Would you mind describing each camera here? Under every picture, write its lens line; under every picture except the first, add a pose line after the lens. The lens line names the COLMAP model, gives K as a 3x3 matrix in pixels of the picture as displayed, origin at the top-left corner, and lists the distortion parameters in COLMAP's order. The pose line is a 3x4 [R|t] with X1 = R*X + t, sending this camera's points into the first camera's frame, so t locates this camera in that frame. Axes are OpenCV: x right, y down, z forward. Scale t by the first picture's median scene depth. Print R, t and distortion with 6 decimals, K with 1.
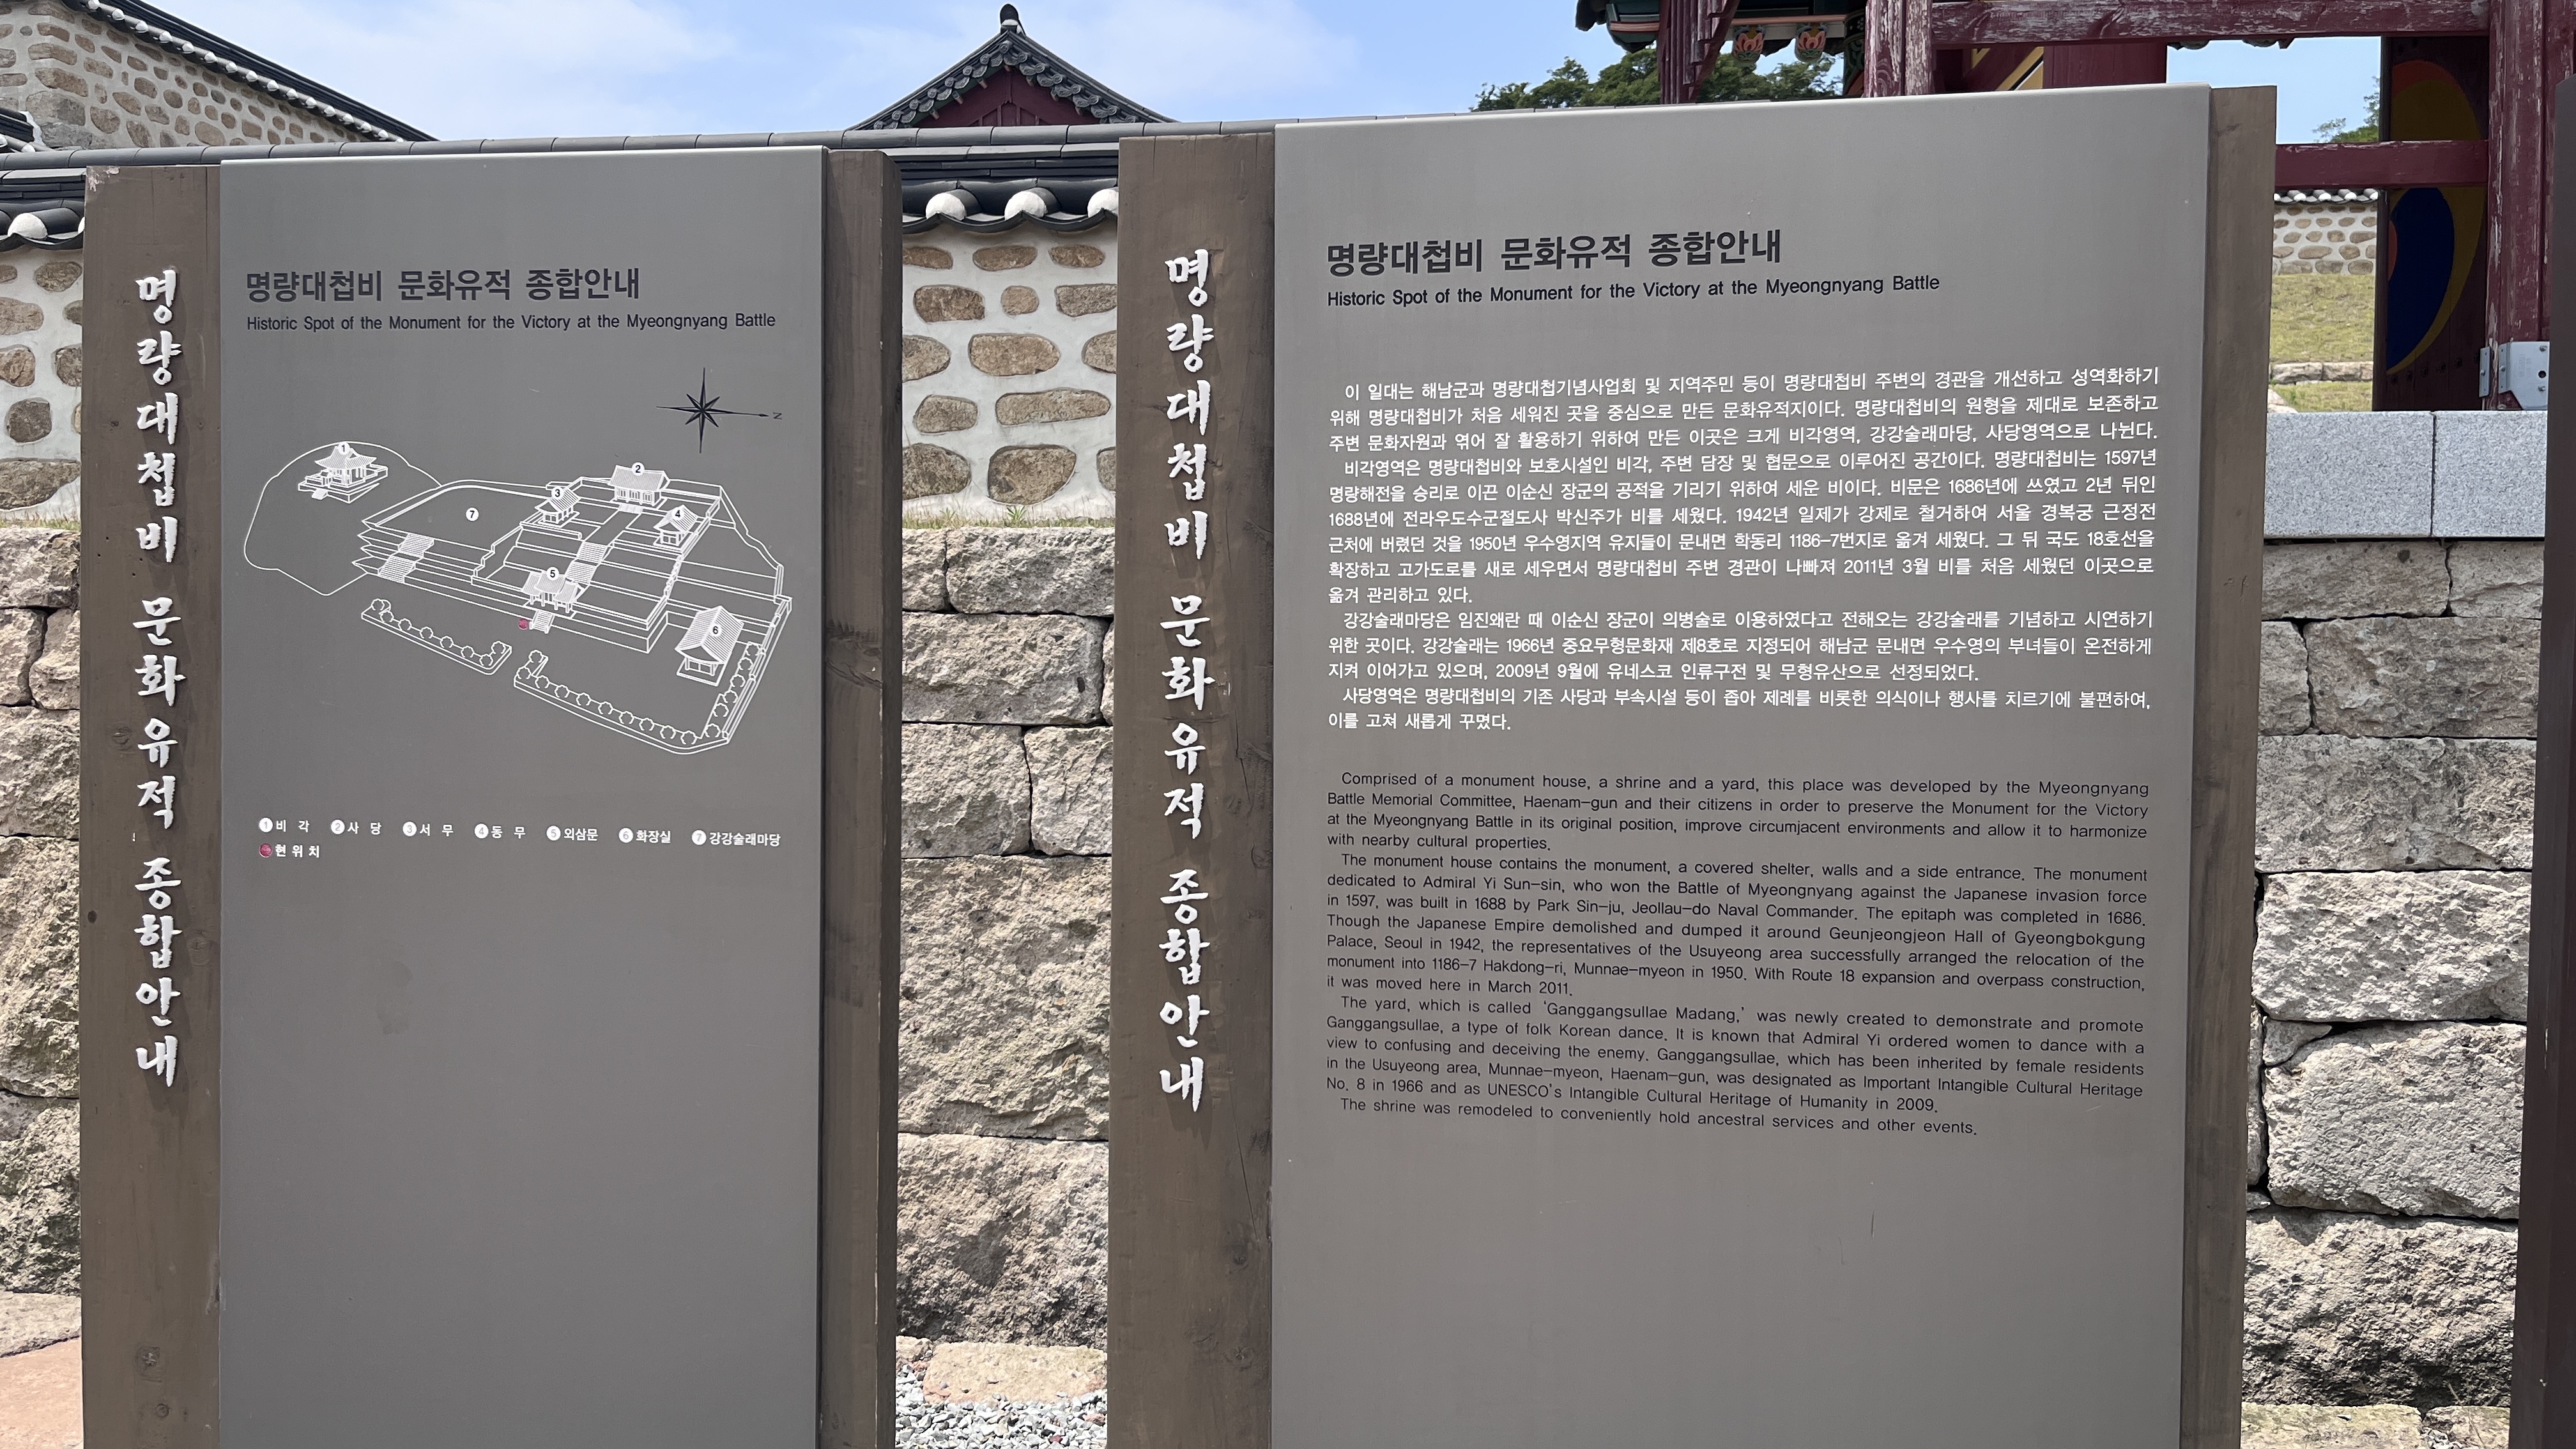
lens RADIAL K [[1945.2, 0, 1280.8], [0, 1945.2, 716.8], [0, 0, 1]] dist [0.049322, -0.003630]
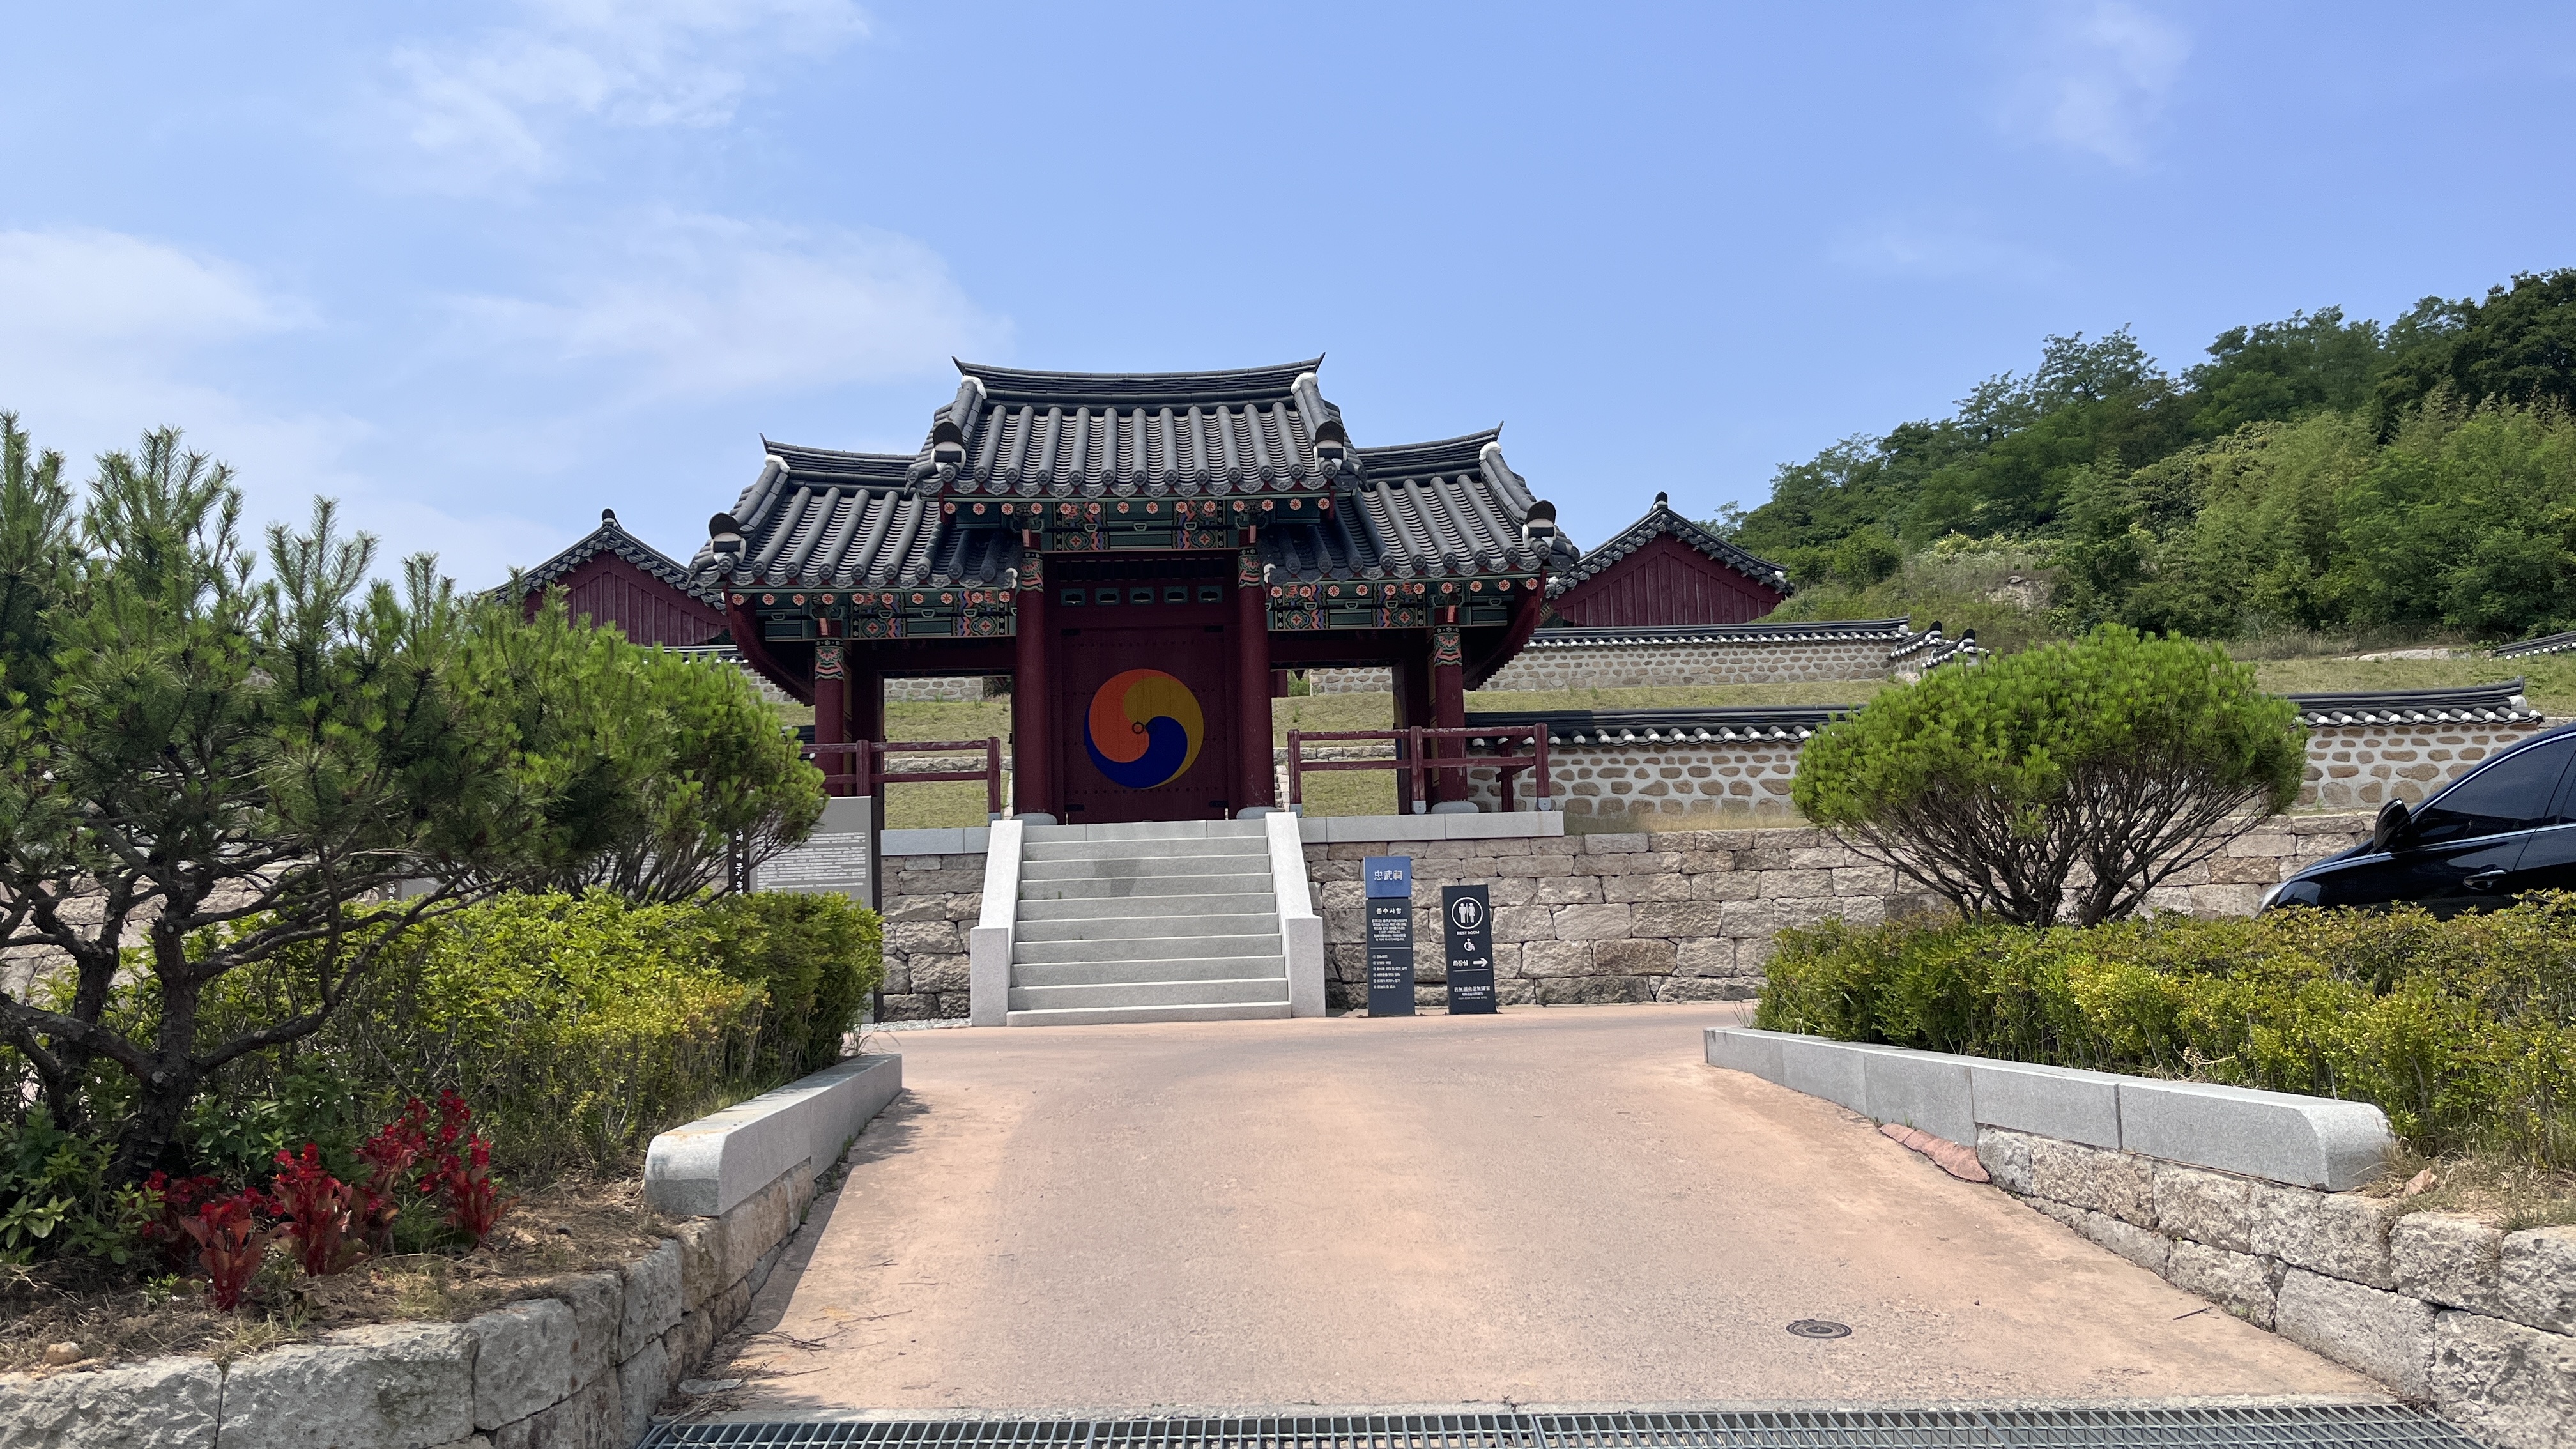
lens RADIAL K [[1945.2, 0, 1297.5], [0, 1945.2, 733.2], [0, 0, 1]] dist [0.049322, -0.003630]
pose [[0.986639, -0.019047, 0.161802, 1.412932], [0.042677, 0.988679, -0.143849, 0.434294], [-0.157230, 0.148832, 0.976283, -5.374127]]
